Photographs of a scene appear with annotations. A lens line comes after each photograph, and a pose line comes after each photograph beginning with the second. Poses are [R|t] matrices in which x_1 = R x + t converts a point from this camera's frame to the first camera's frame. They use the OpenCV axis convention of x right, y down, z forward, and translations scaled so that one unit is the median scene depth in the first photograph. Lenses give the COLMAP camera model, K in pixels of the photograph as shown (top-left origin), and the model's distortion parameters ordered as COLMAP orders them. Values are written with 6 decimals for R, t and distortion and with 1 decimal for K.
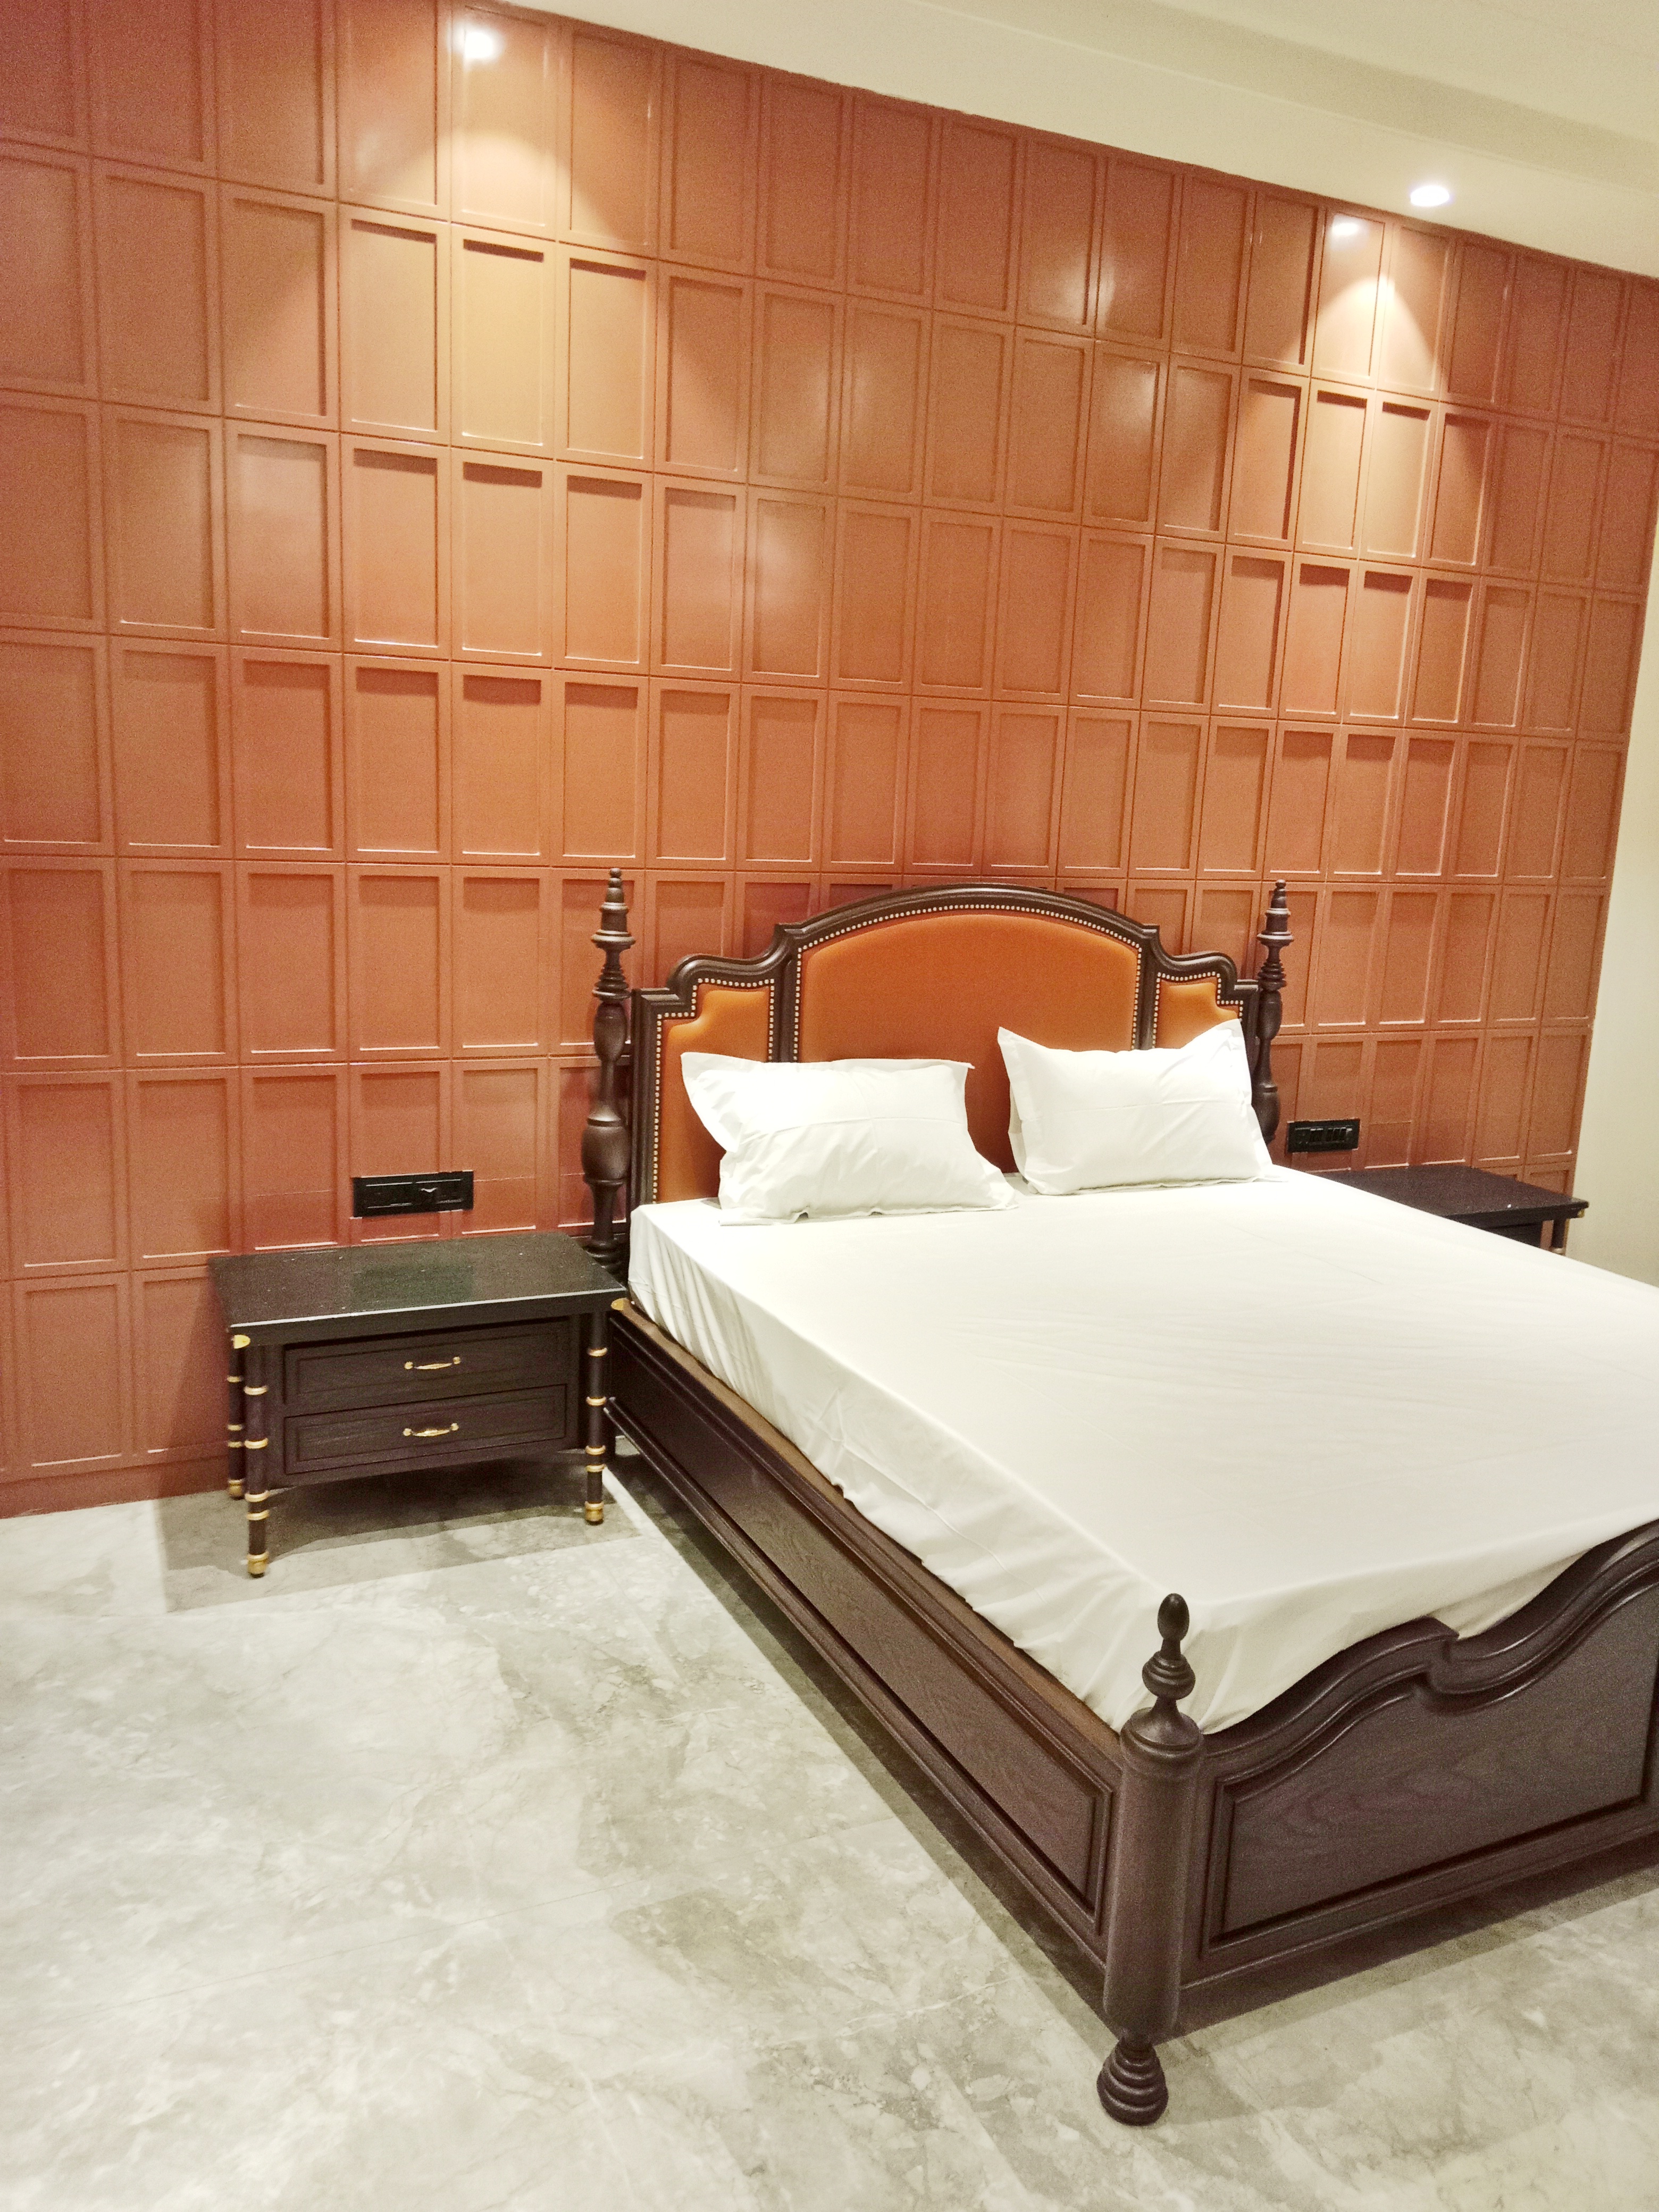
lens RADIAL K [[1640.2, 0, 754.0], [0, 1640.2, 1101.8], [0, 0, 1]] dist [0.033533, -0.030935]
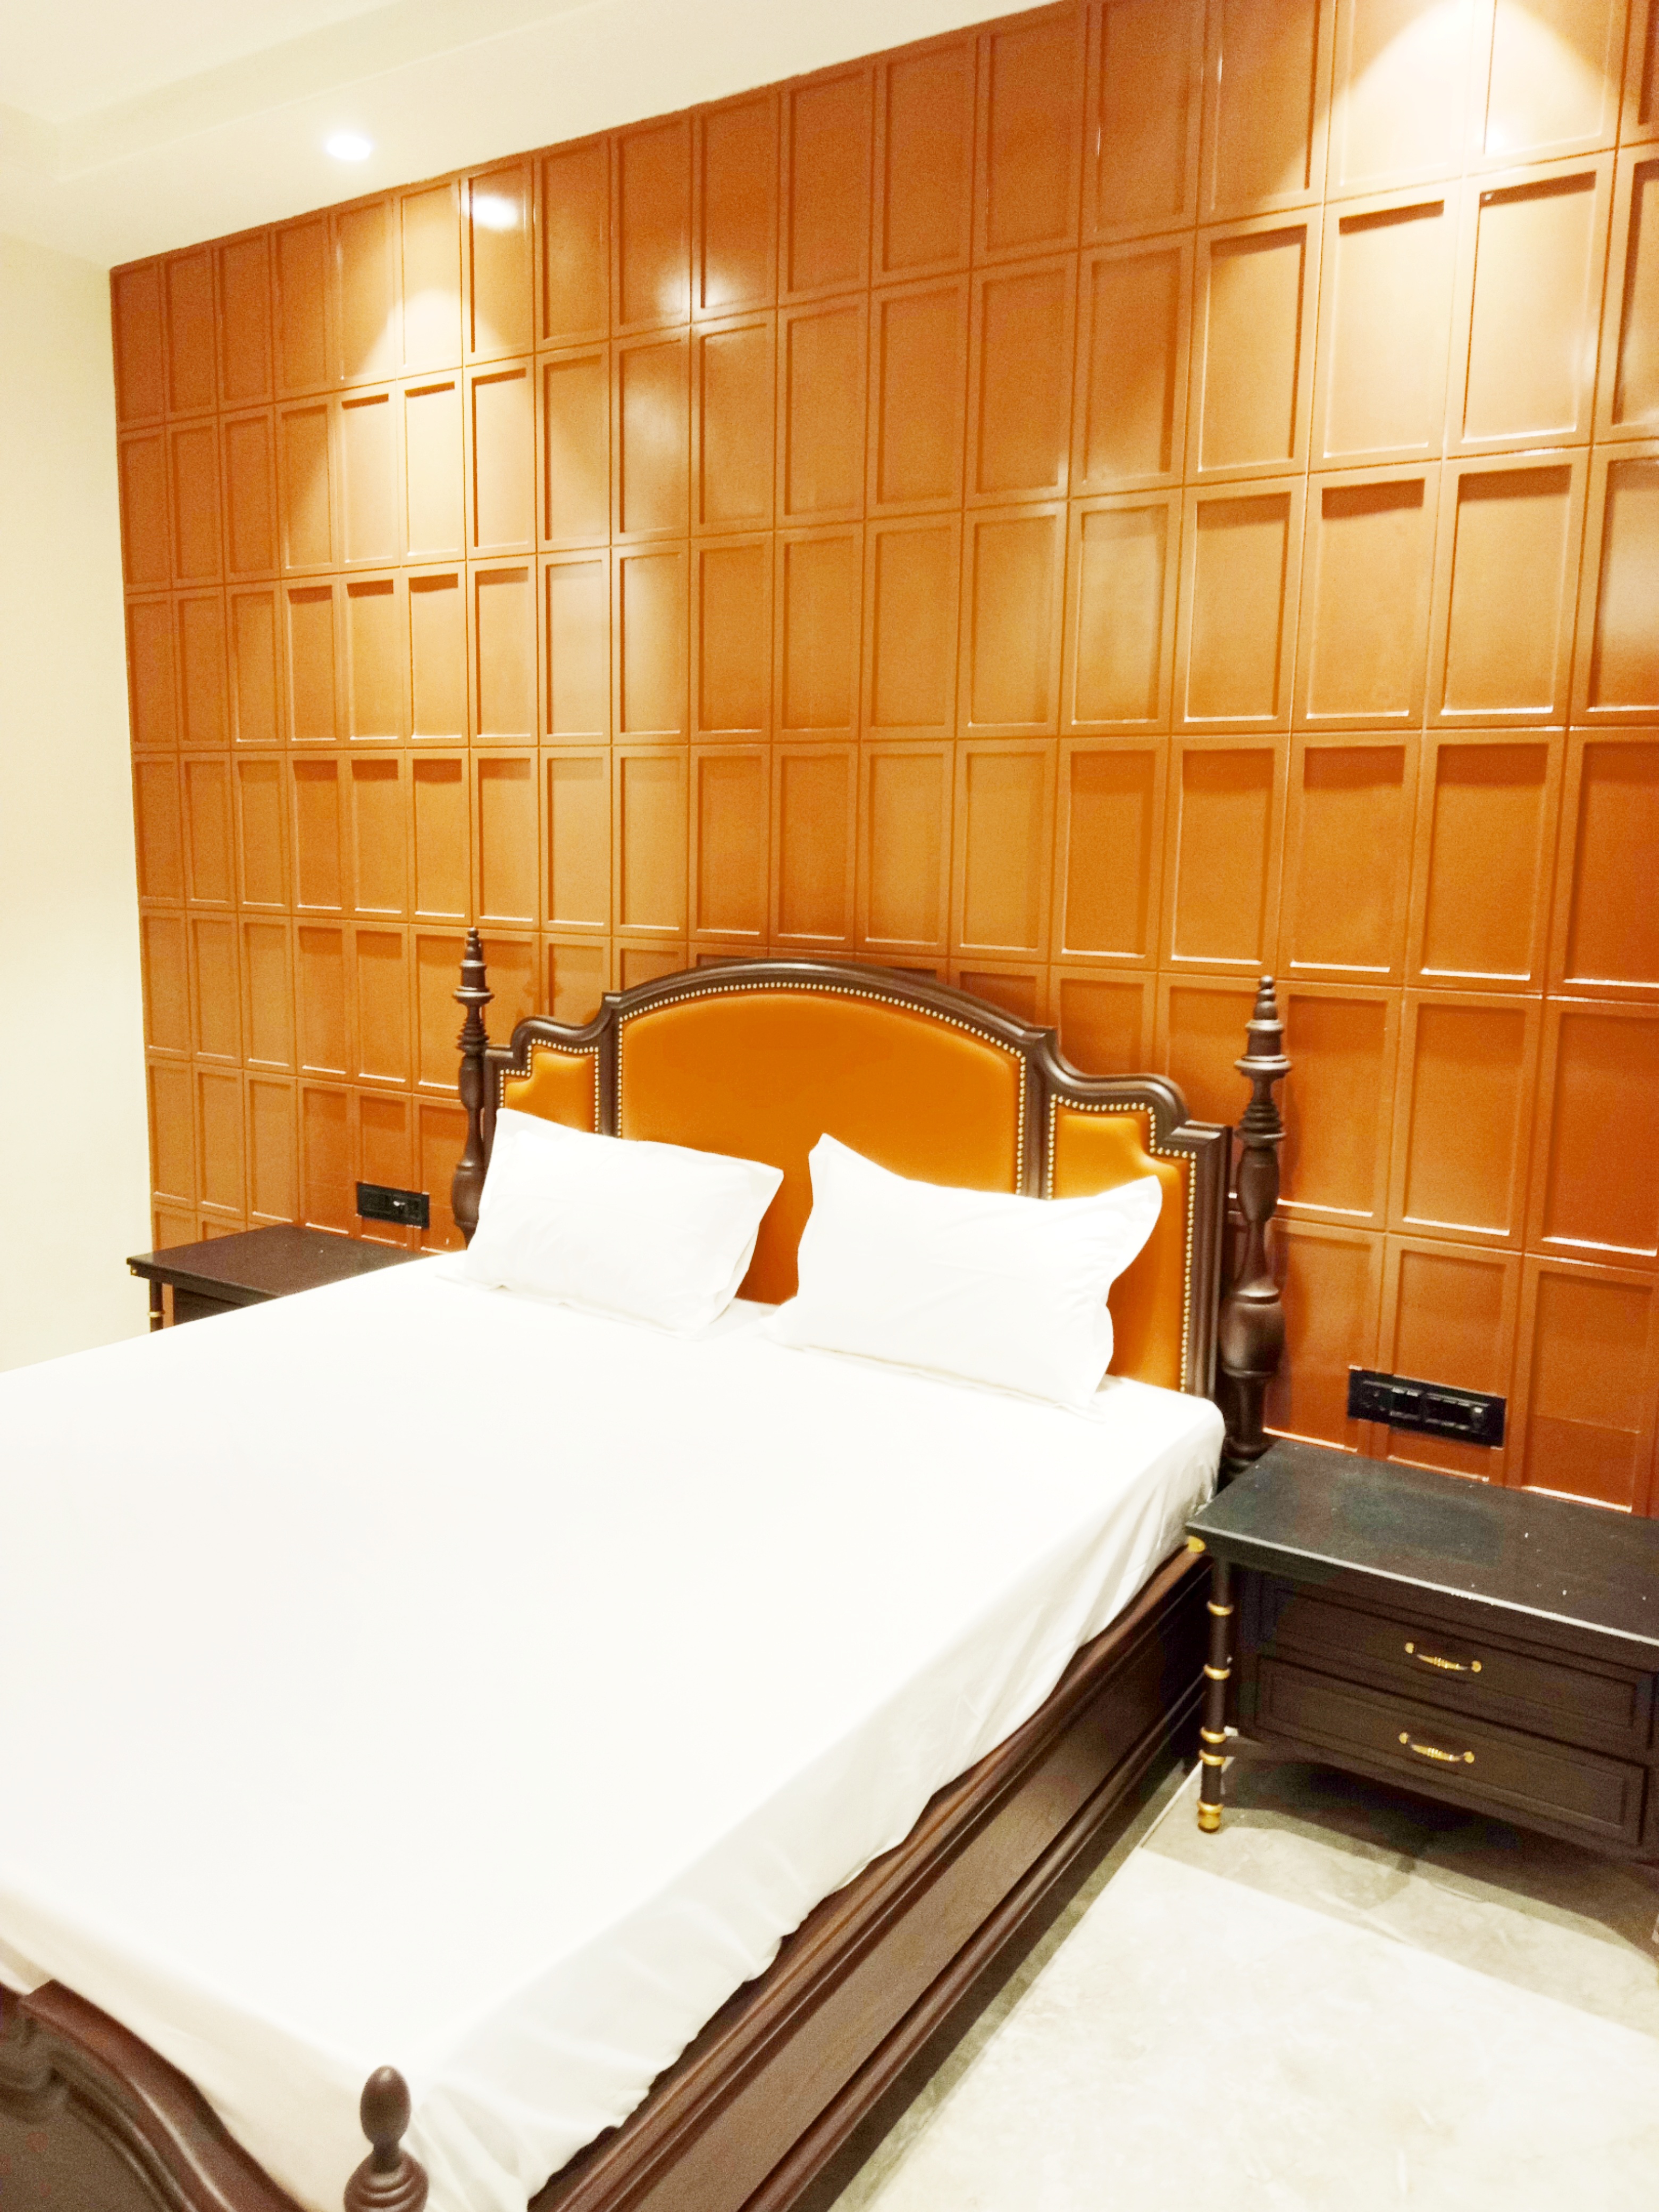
lens RADIAL K [[1640.2, 0, 822.4], [0, 1640.2, 1111.3], [0, 0, 1]] dist [0.033533, -0.030935]
pose [[0.542980, 0.102496, -0.833467, 0.912464], [-0.159566, 0.987033, 0.017428, -0.077884], [0.824446, 0.123530, 0.552295, 0.596638]]
